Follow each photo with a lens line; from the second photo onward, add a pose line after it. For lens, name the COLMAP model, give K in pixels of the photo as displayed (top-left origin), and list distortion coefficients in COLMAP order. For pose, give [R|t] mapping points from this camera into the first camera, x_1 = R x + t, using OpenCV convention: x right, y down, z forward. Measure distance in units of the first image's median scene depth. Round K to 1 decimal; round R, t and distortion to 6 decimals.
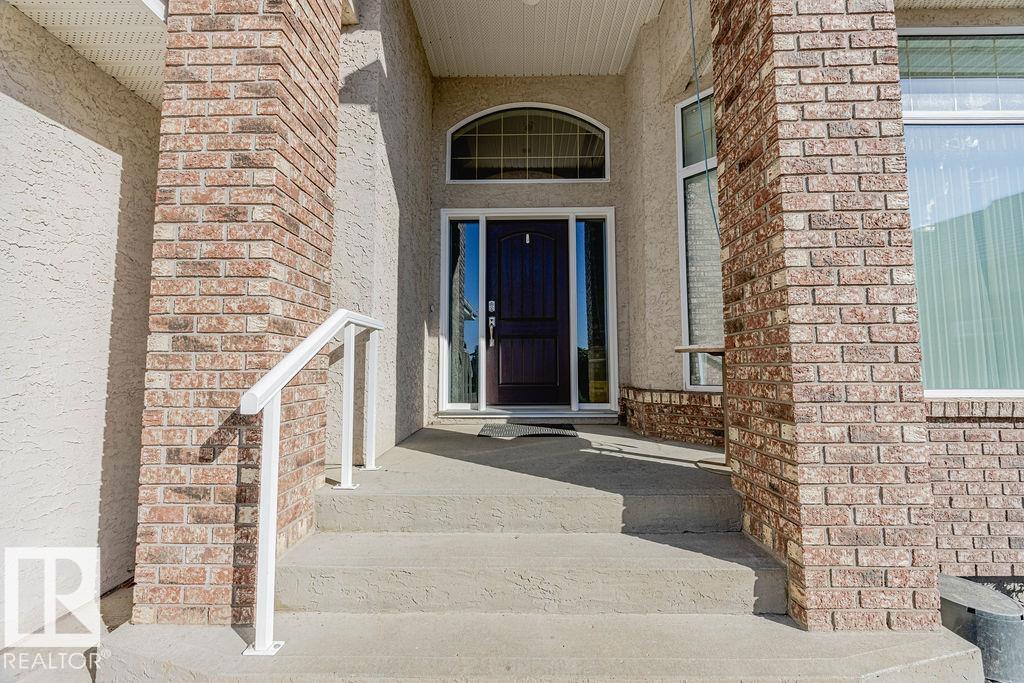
lens RADIAL K [[389.1, 0, 512.4], [0, 389.1, 340.3], [0, 0, 1]] dist [0.000489, -0.000031]
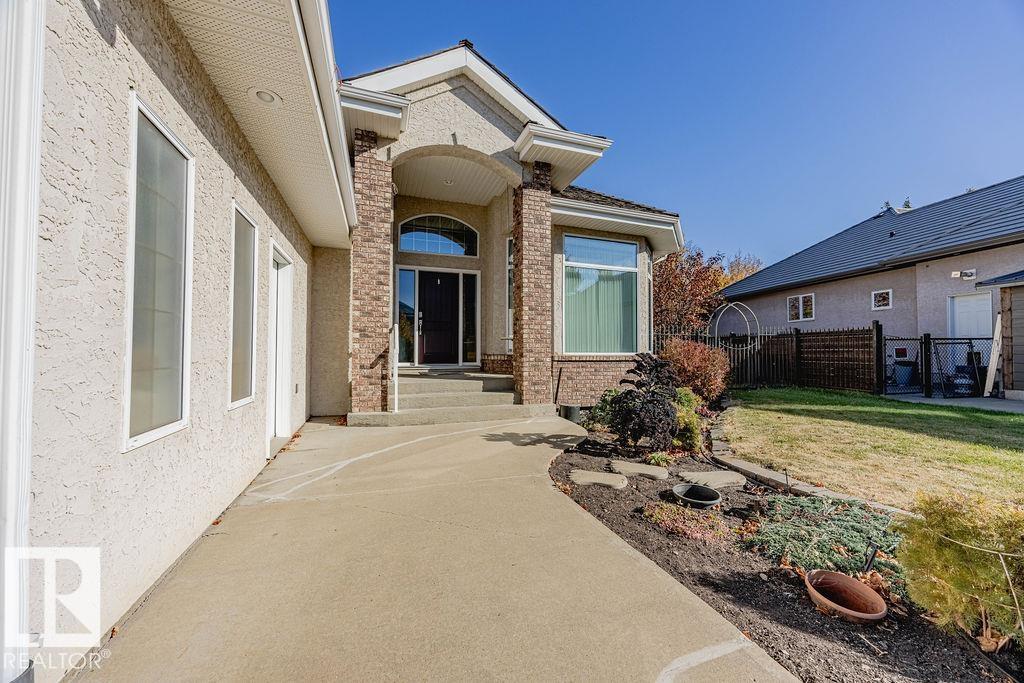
lens RADIAL K [[389.1, 0, 514.0], [0, 389.1, 343.5], [0, 0, 1]] dist [0.000489, -0.000031]
pose [[0.934984, 0.011672, 0.354498, -0.506146], [-0.029709, 0.998523, 0.045482, -0.073476], [-0.353443, -0.053056, 0.933950, -1.705337]]
